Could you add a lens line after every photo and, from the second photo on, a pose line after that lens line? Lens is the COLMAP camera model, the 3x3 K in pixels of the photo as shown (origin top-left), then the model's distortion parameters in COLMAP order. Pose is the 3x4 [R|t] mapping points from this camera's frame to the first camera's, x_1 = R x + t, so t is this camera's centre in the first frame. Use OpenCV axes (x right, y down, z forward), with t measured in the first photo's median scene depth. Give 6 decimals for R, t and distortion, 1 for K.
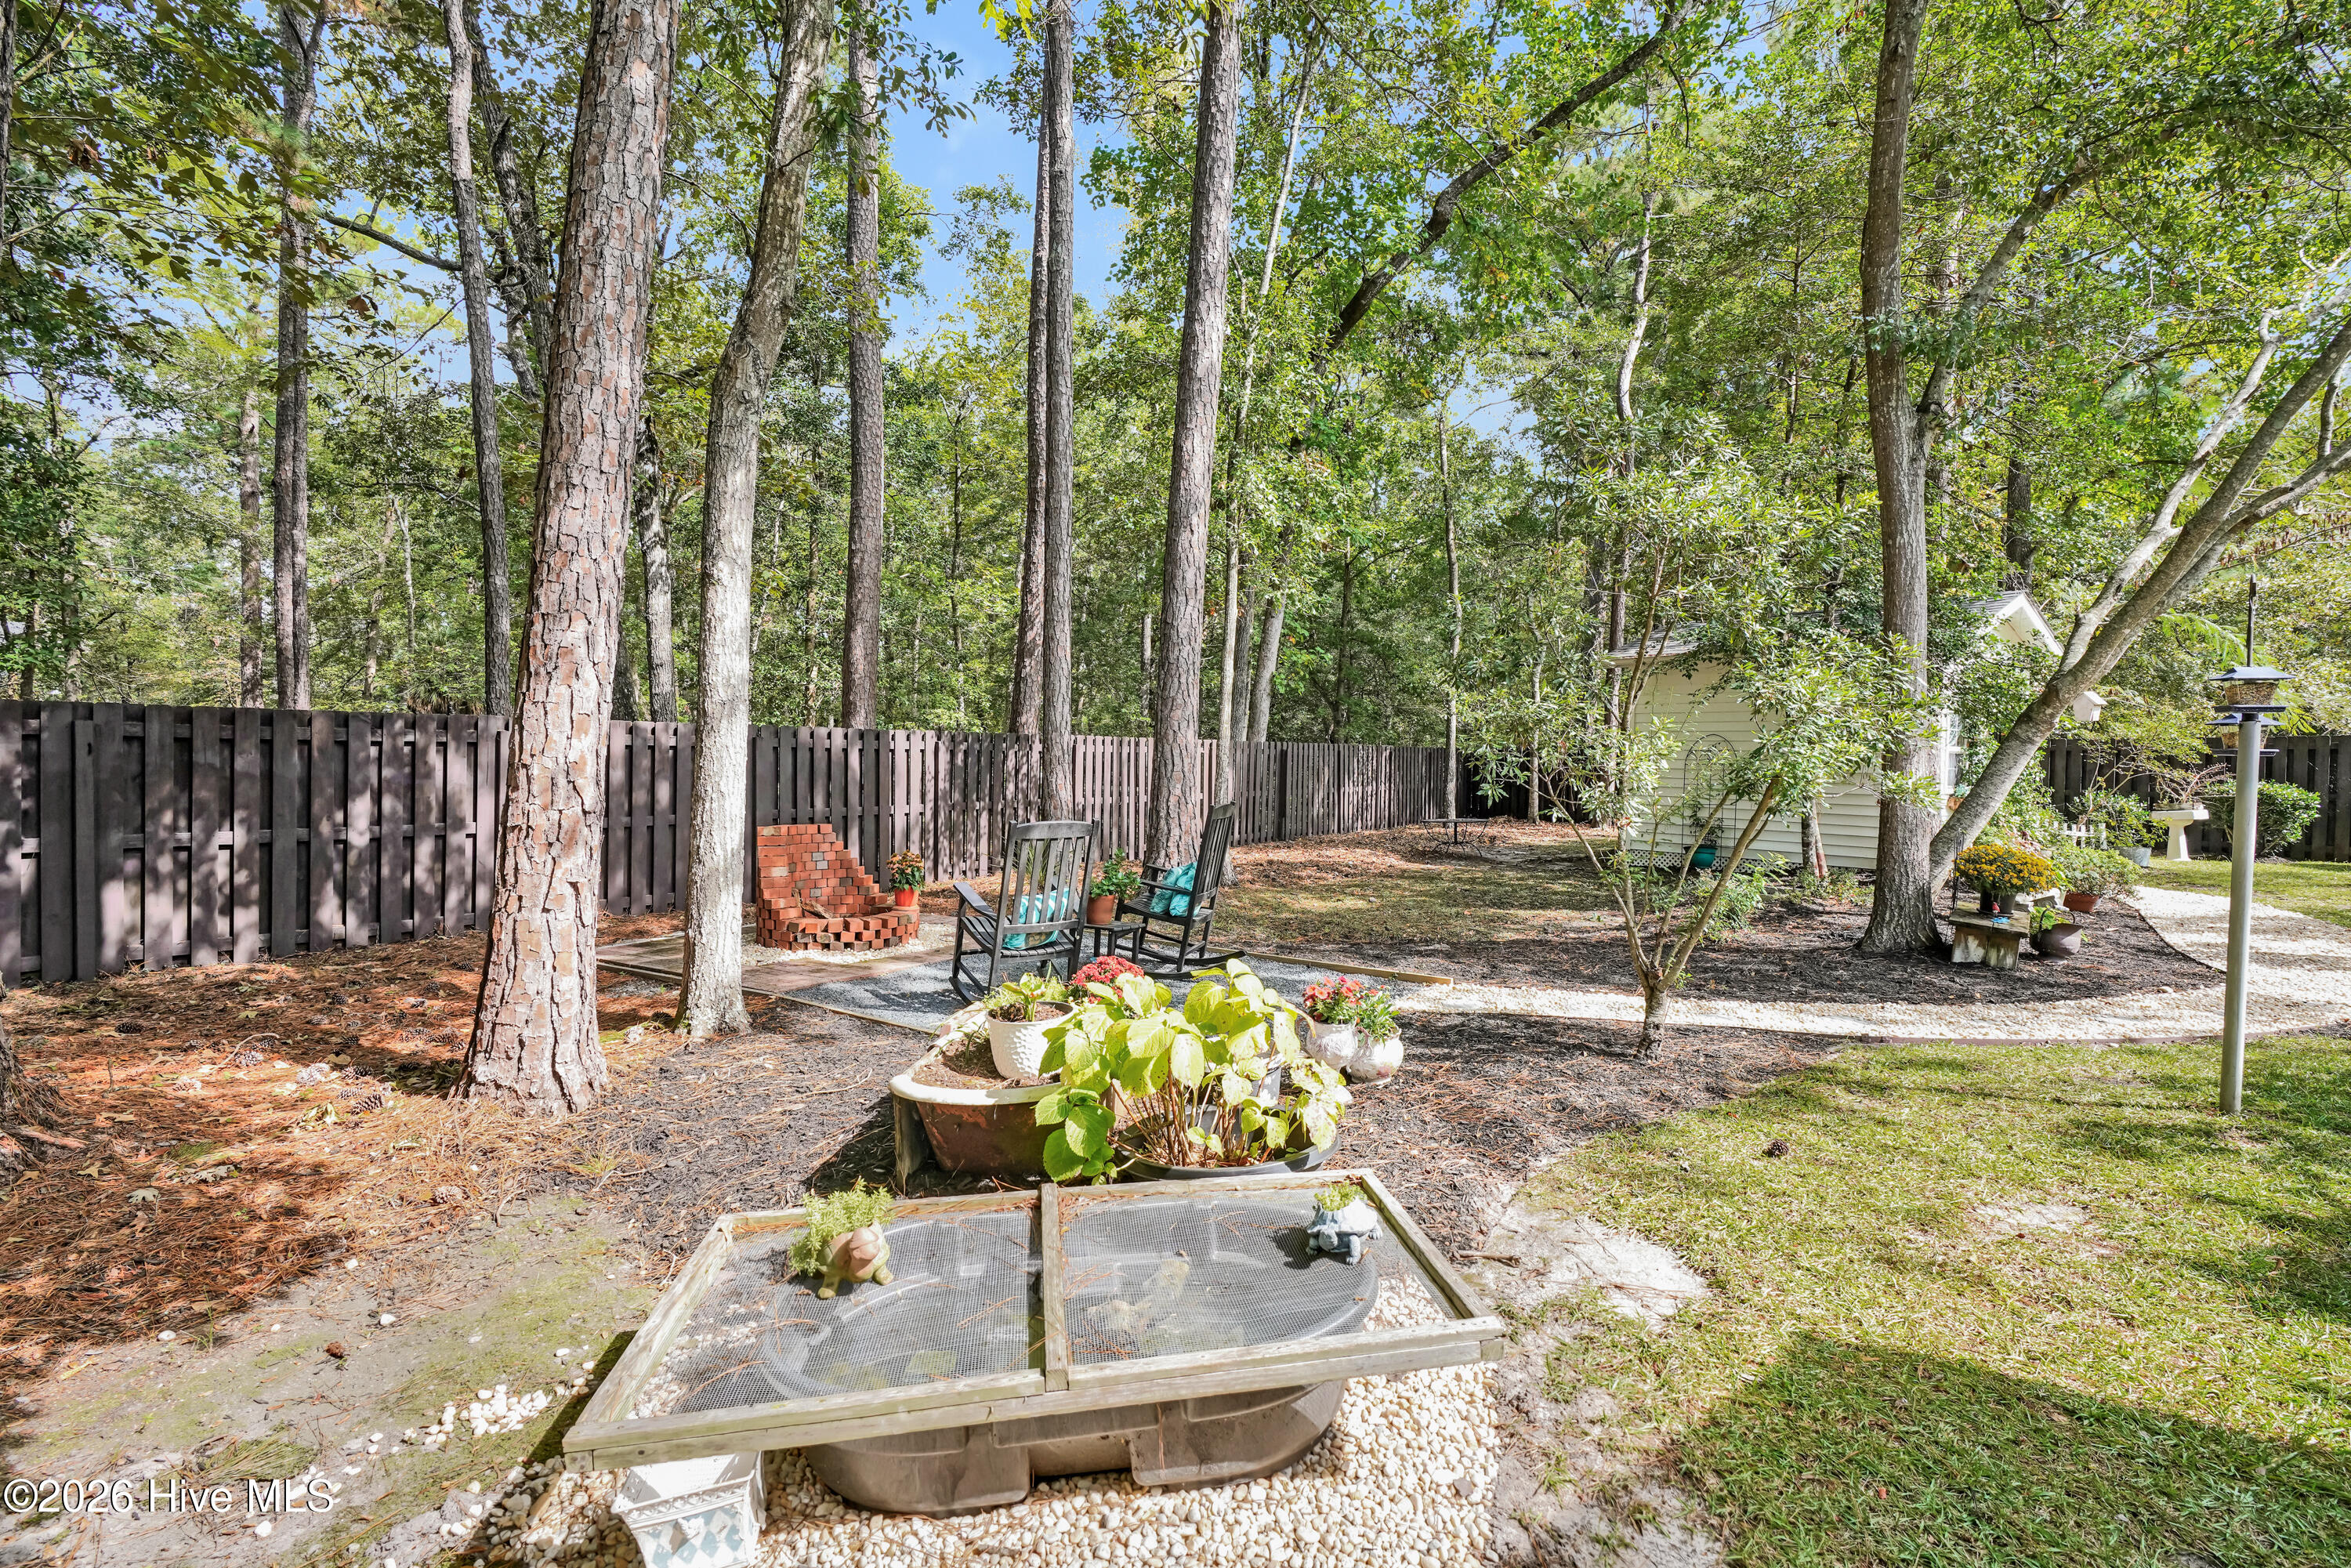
lens RADIAL K [[1067.2, 0, 1169.8], [0, 1067.2, 775.3], [0, 0, 1]] dist [-0.010939, 0.000209]
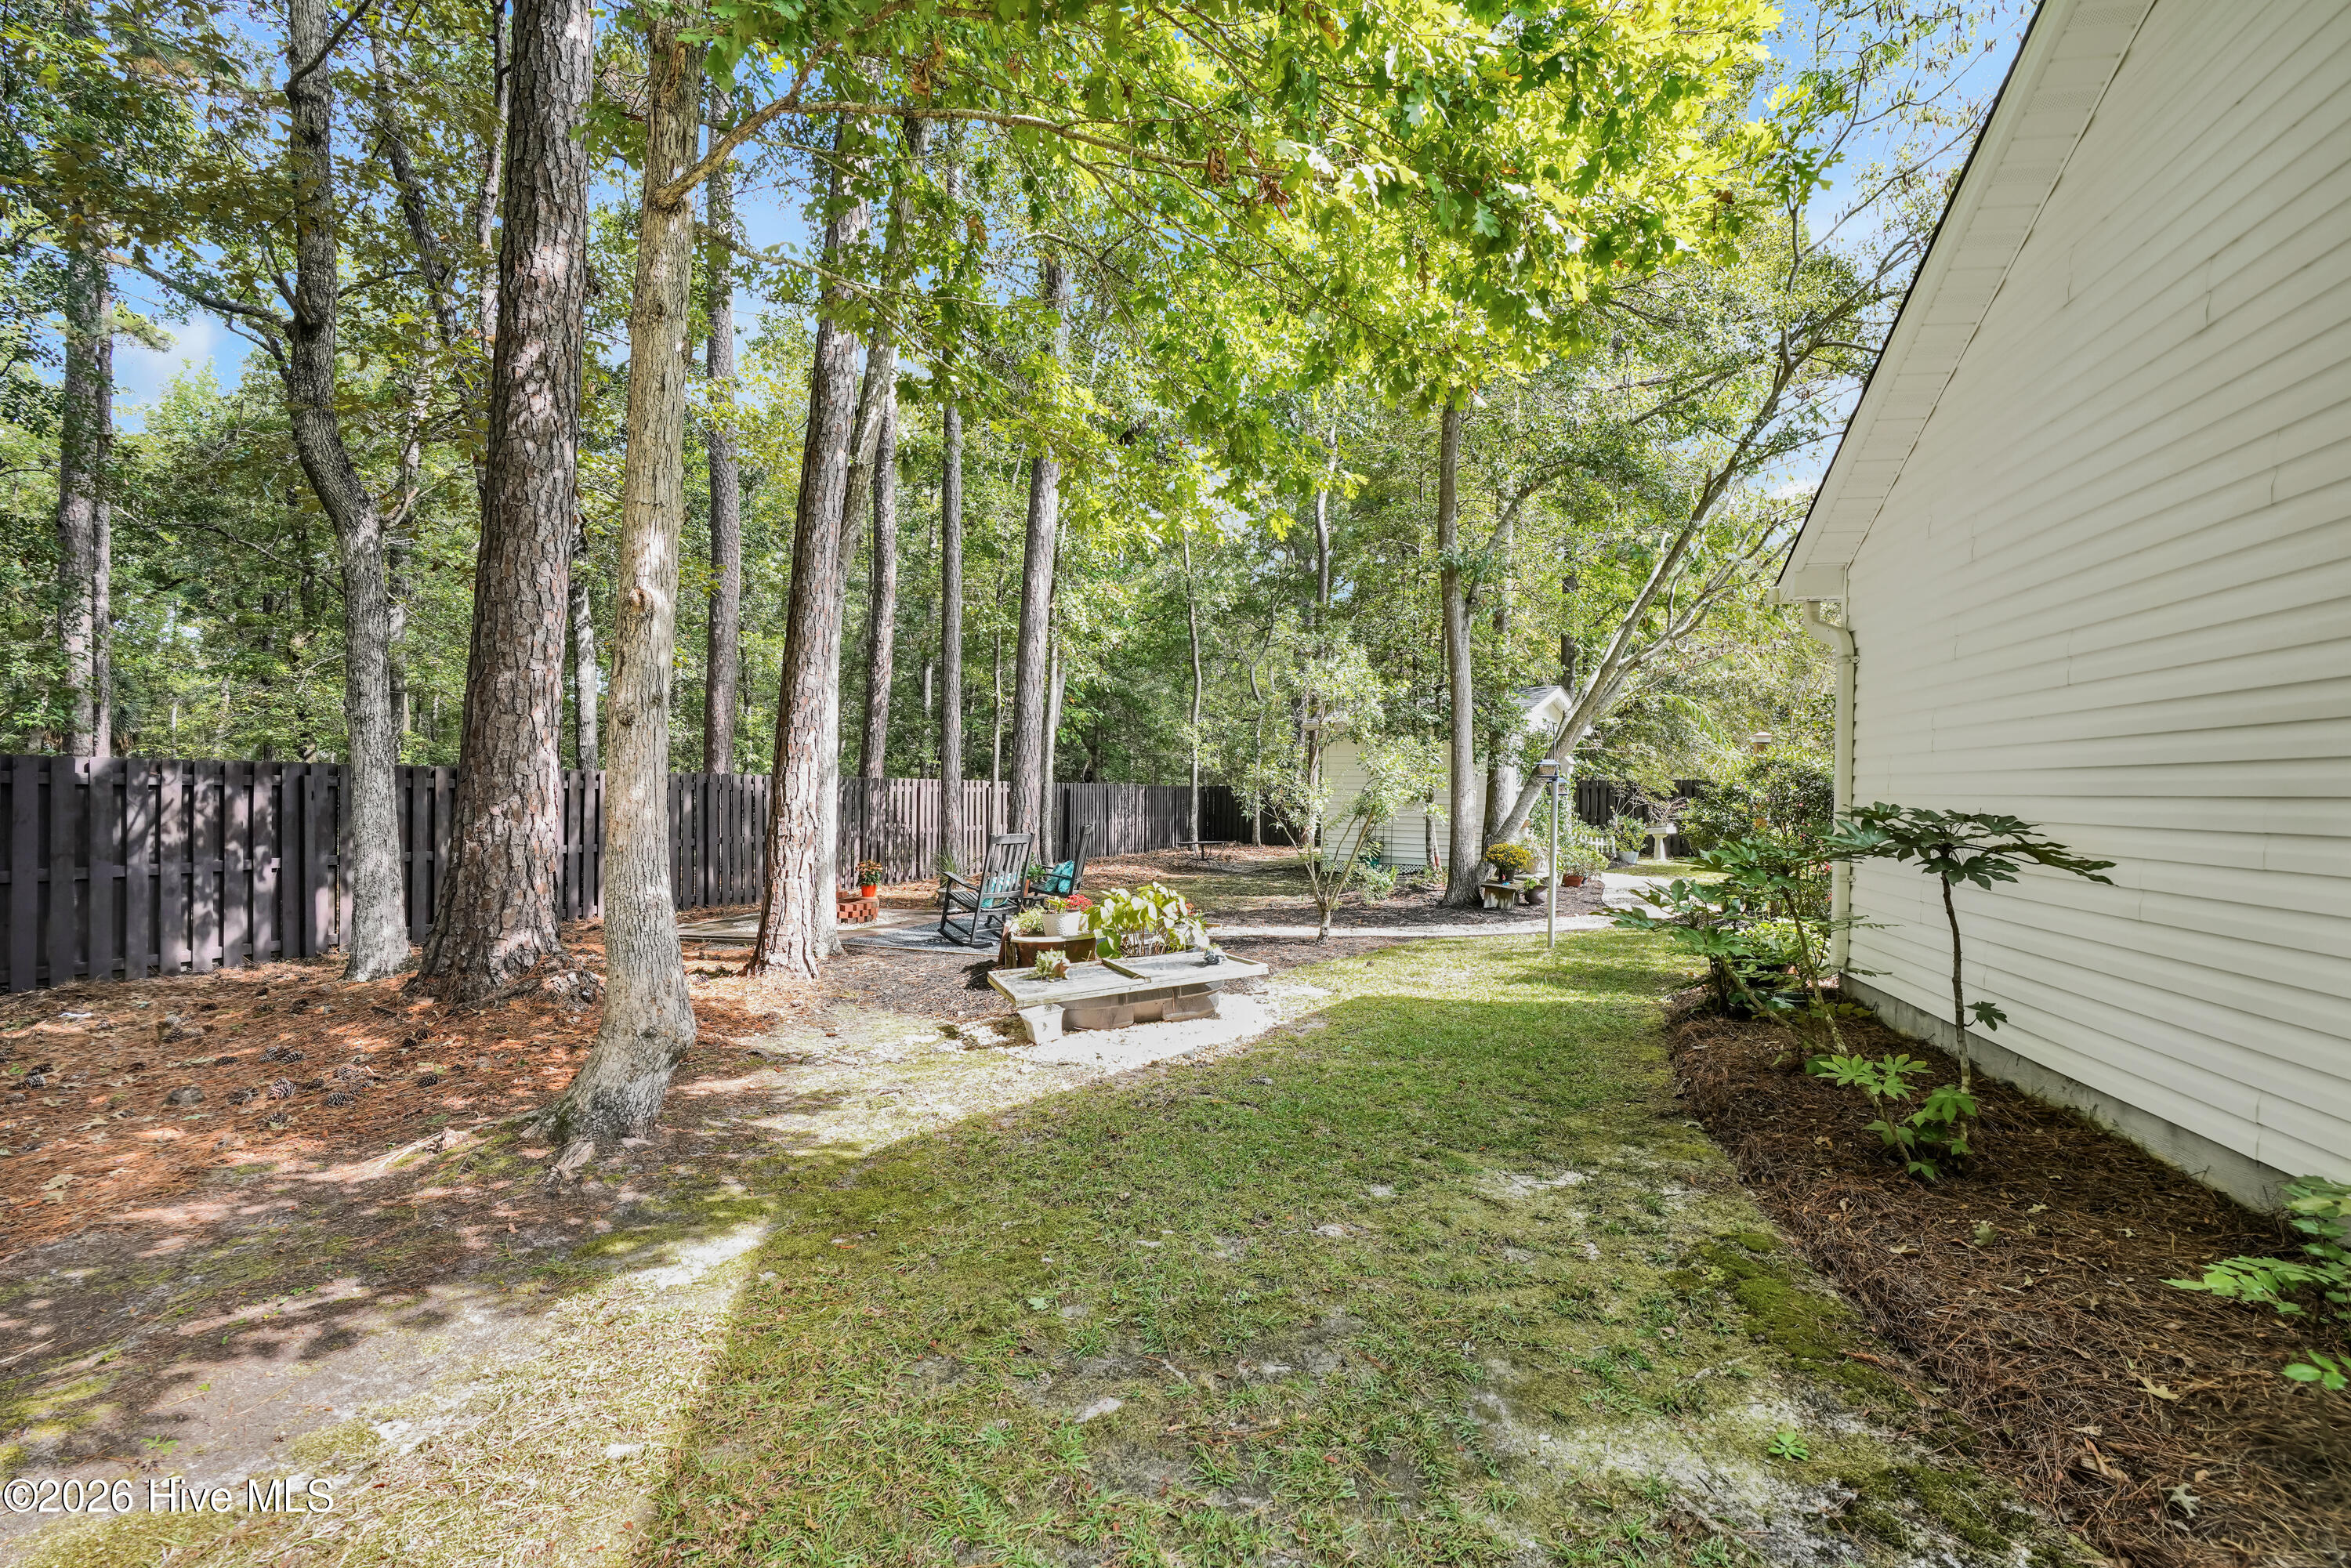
lens RADIAL K [[1040.1, 0, 1175.5], [0, 1040.1, 784.0], [0, 0, 1]] dist [-0.000172, 0.000080]
pose [[0.967302, -0.001462, 0.253623, -0.188291], [0.007945, 0.999667, -0.024538, 0.002891], [-0.253502, 0.025750, 0.966992, -0.495904]]
